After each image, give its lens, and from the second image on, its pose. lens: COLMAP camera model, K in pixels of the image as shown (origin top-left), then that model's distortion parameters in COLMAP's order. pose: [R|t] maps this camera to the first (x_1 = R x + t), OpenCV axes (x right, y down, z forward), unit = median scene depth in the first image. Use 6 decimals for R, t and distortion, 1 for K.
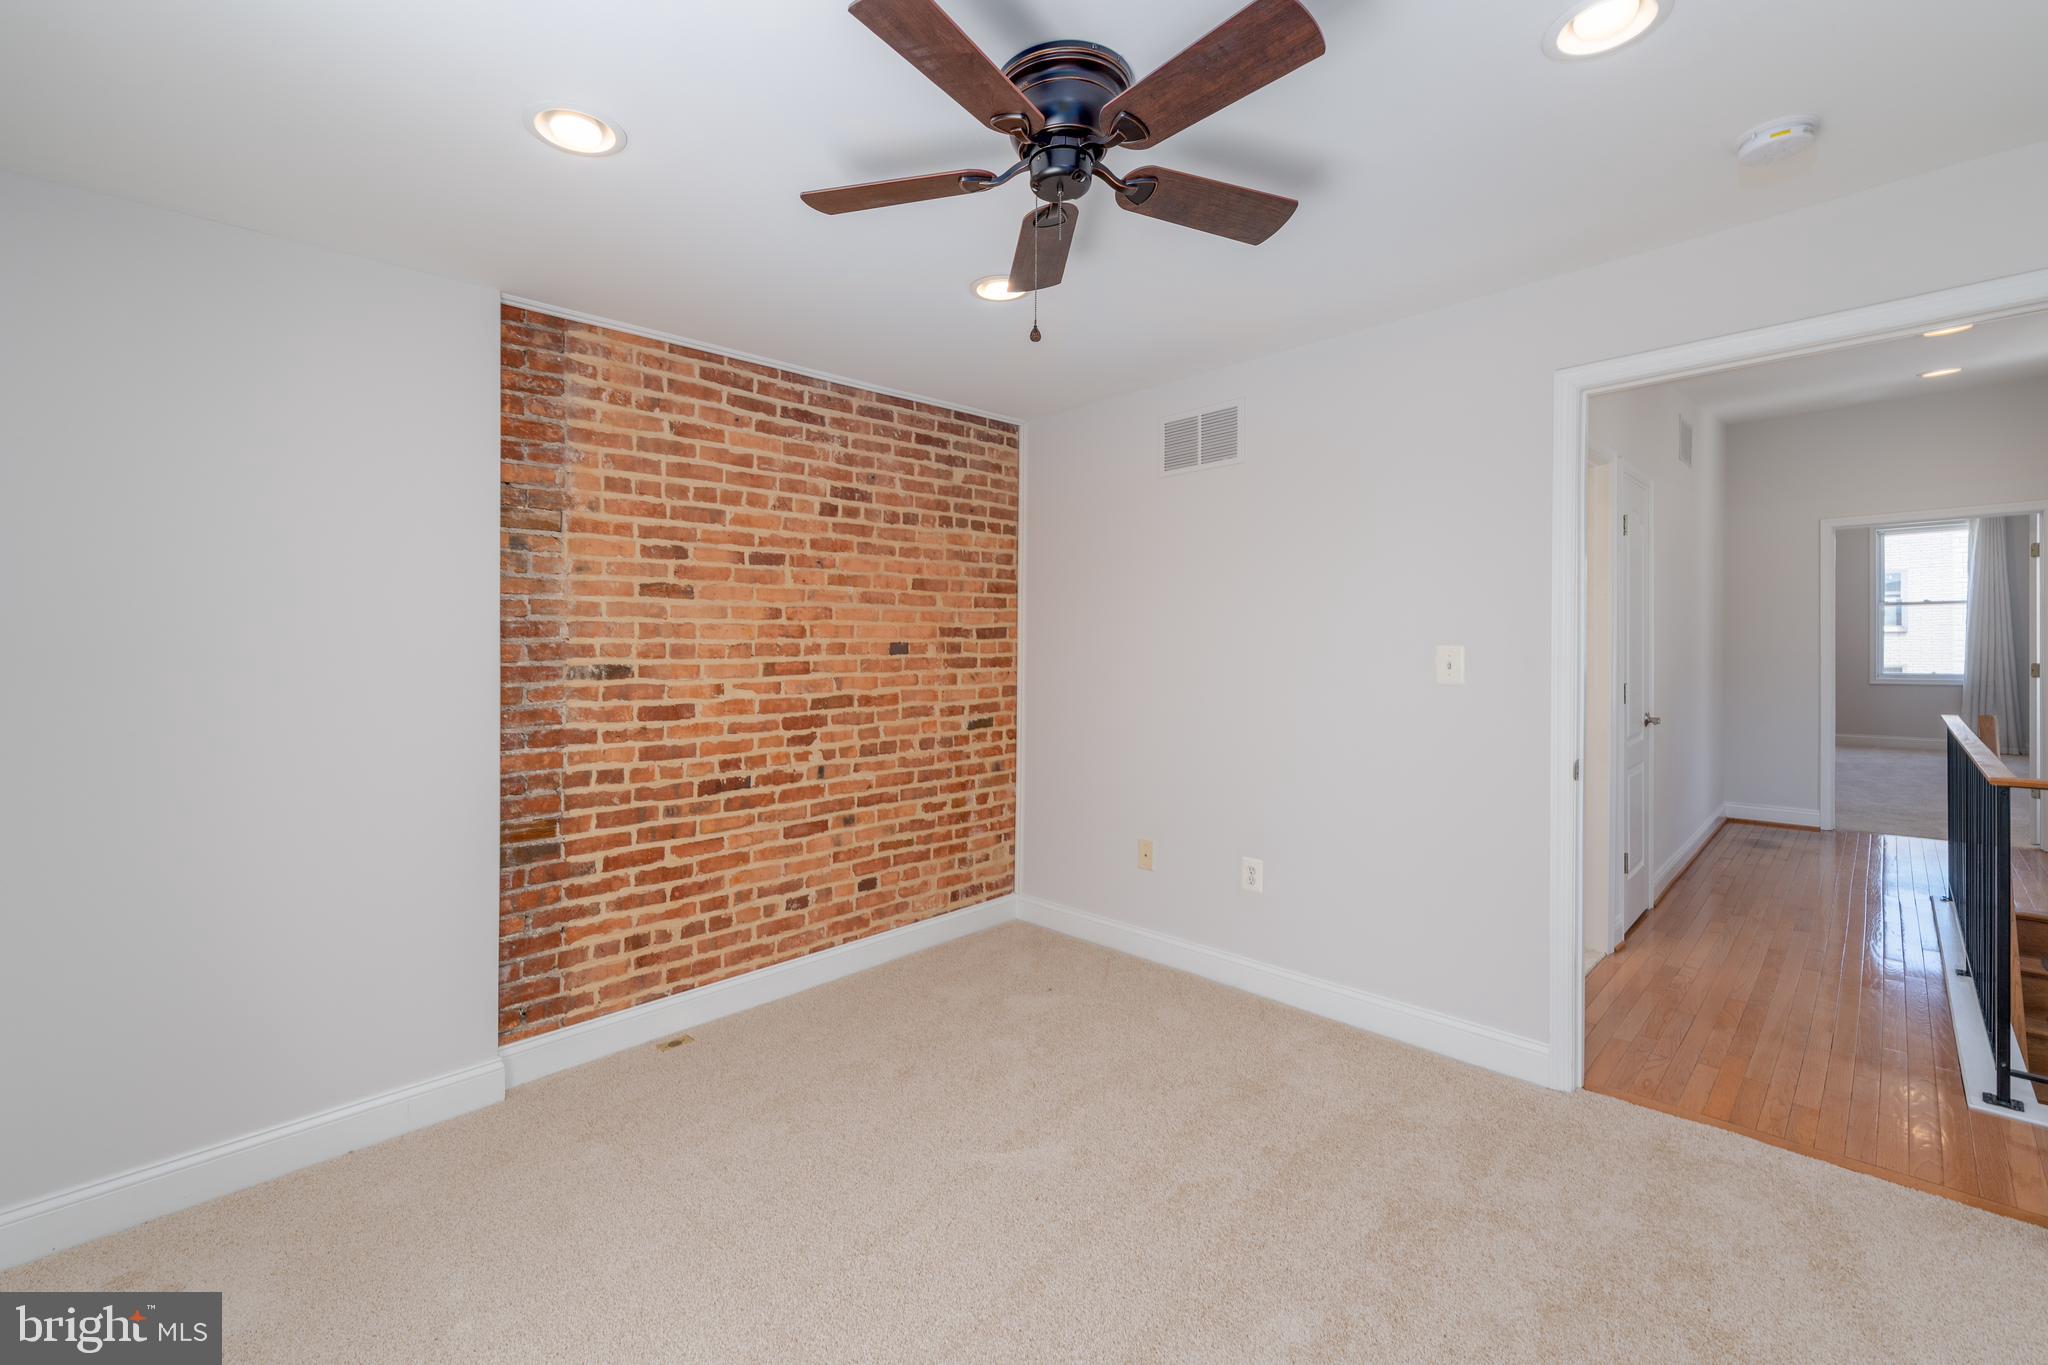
lens RADIAL K [[835.8, 0, 1031.1], [0, 835.8, 661.2], [0, 0, 1]] dist [0.003027, -0.001240]
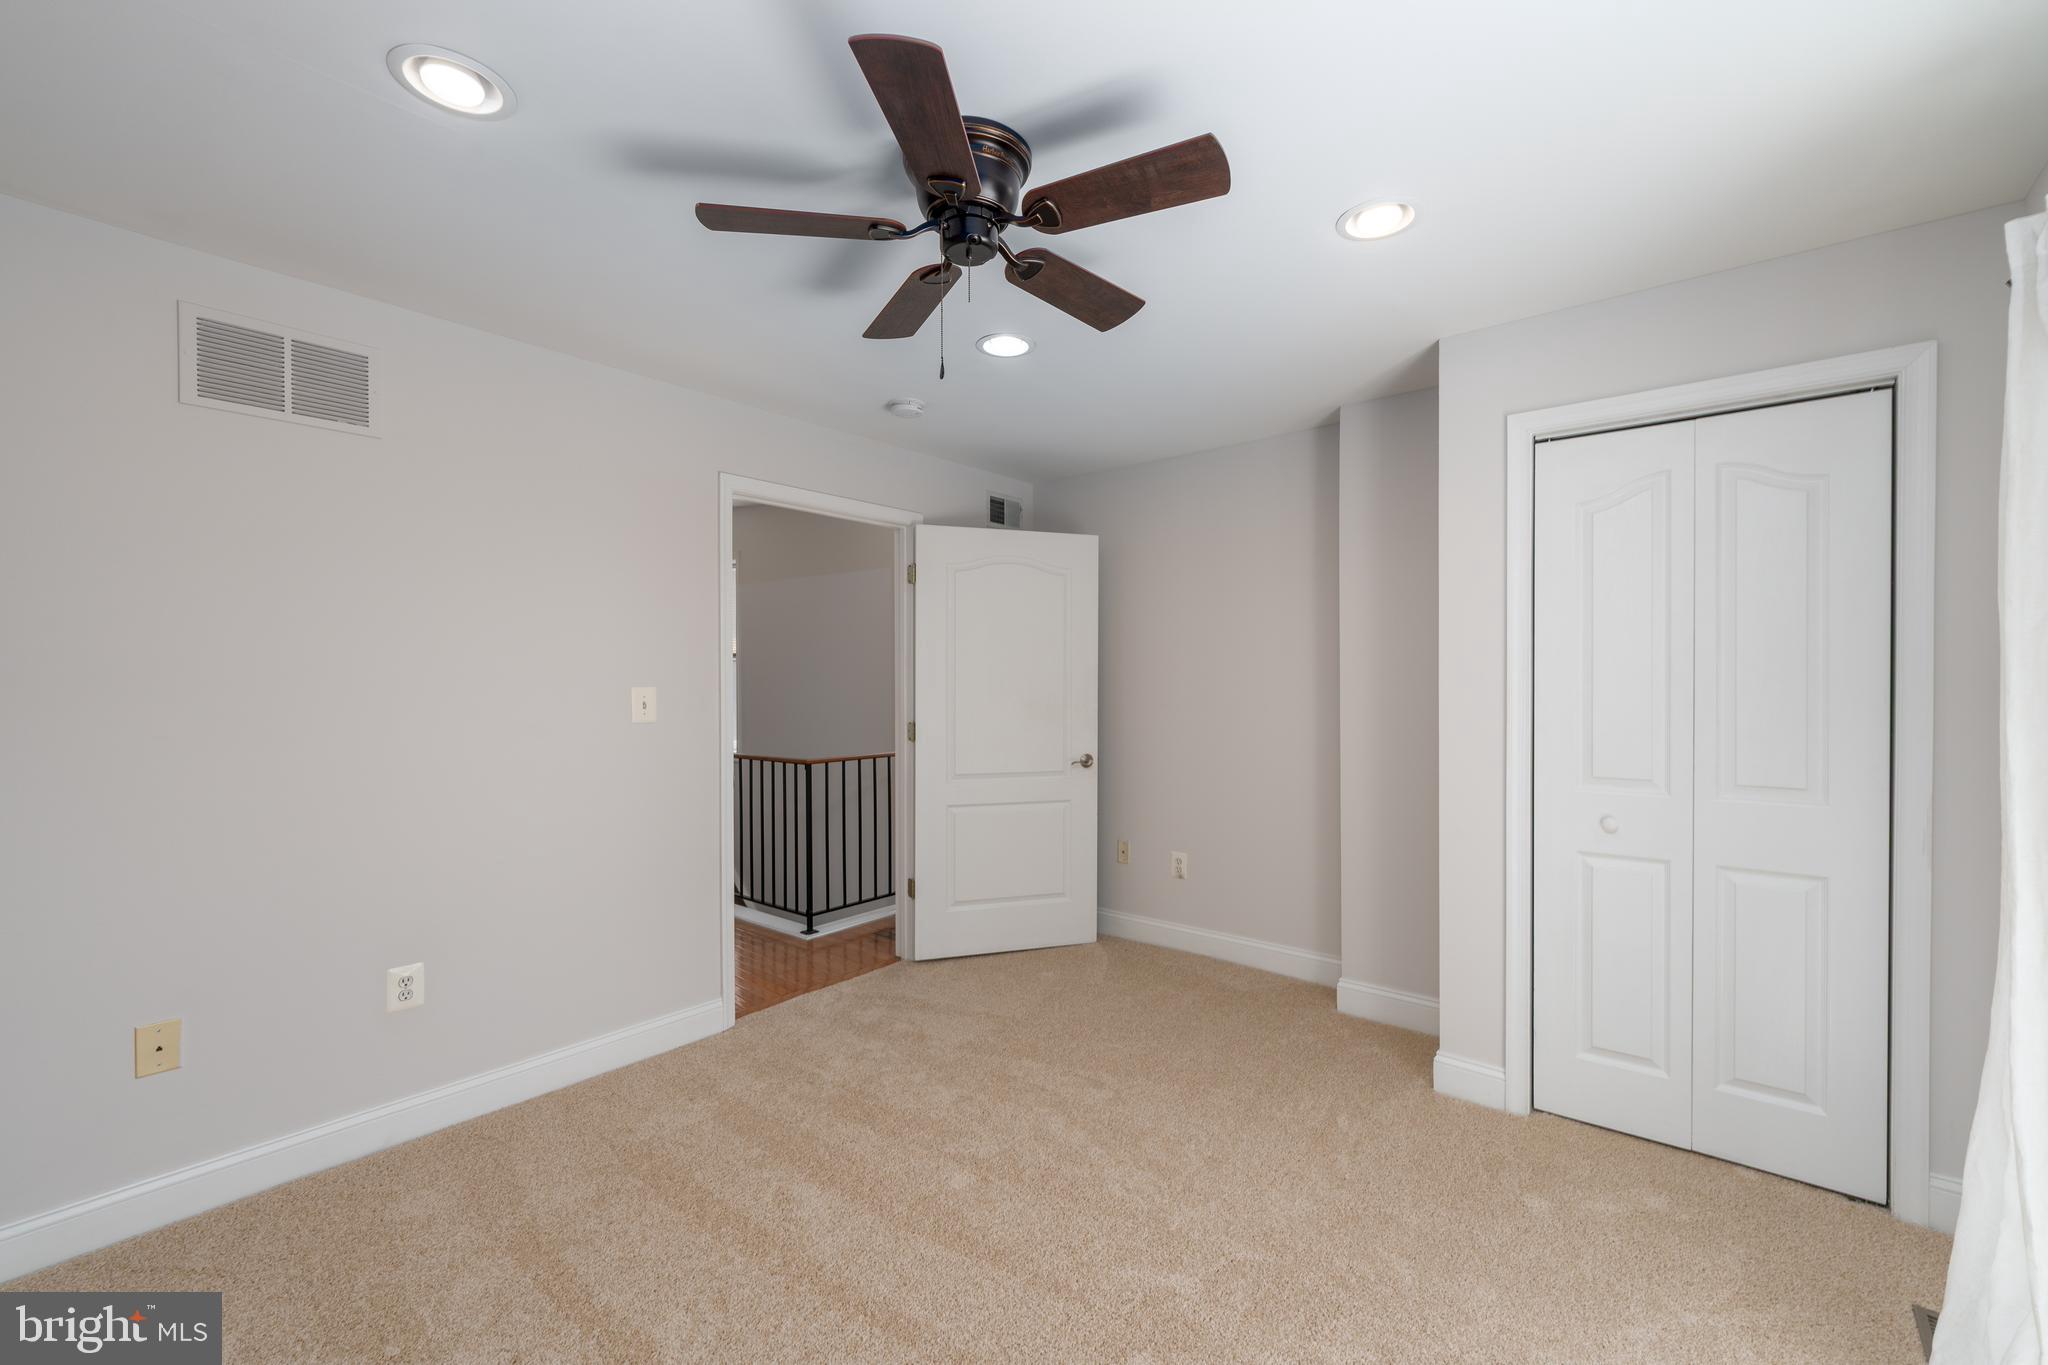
lens RADIAL K [[835.8, 0, 1039.4], [0, 835.8, 691.2], [0, 0, 1]] dist [0.003027, -0.001240]
pose [[-0.100475, -0.012882, 0.994856, -0.593487], [0.004322, 0.999901, 0.013383, -0.023829], [-0.994930, 0.005644, -0.100409, 0.541289]]
